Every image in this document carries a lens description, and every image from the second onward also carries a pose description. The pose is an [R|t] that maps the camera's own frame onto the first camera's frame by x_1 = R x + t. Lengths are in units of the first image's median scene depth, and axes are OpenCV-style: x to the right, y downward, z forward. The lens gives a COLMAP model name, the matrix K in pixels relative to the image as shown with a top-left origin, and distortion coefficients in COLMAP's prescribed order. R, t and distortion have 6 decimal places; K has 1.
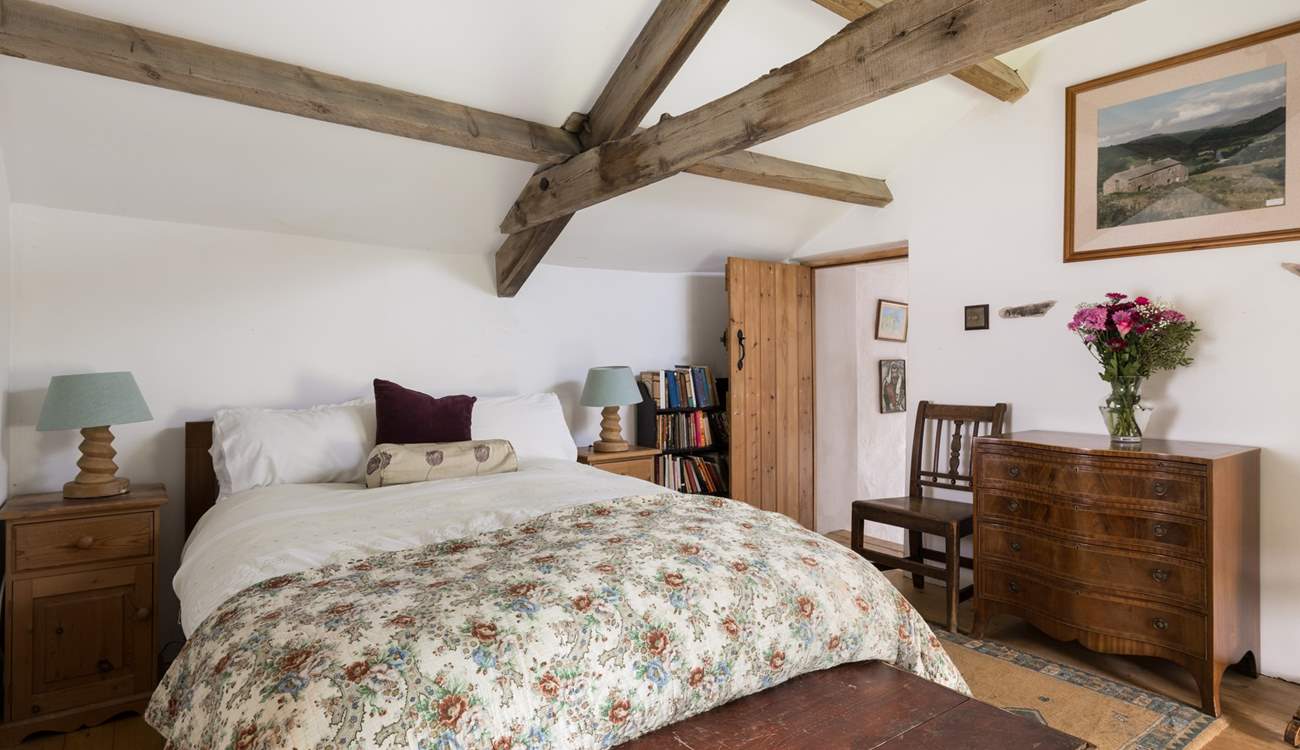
lens RADIAL K [[719.6, 0, 650.0], [0, 719.6, 375.0], [0, 0, 1]] dist [0.000913, -0.000010]
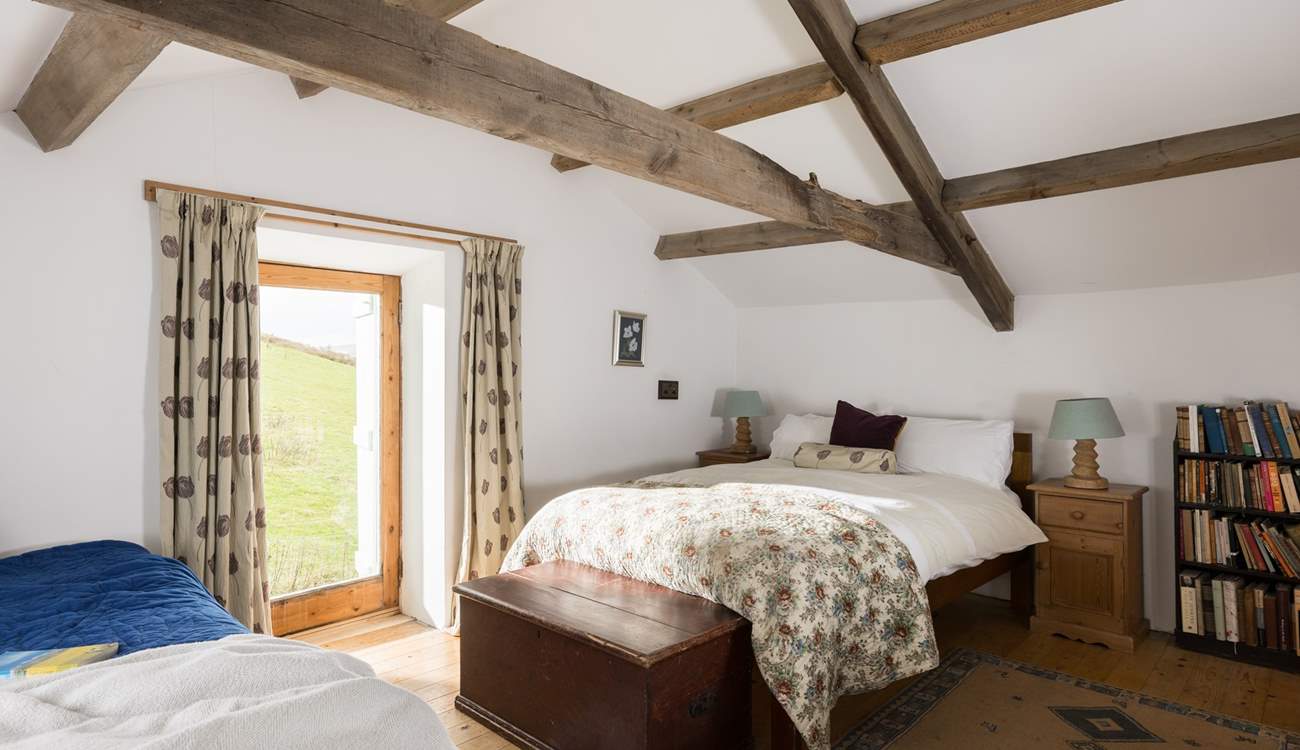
lens RADIAL K [[719.6, 0, 650.0], [0, 719.6, 375.0], [0, 0, 1]] dist [0.000913, -0.000010]
pose [[0.184148, -0.001491, -0.982897, 0.708468], [-0.034798, 0.999362, -0.008036, -0.012953], [0.982282, 0.035683, 0.183978, 0.235627]]
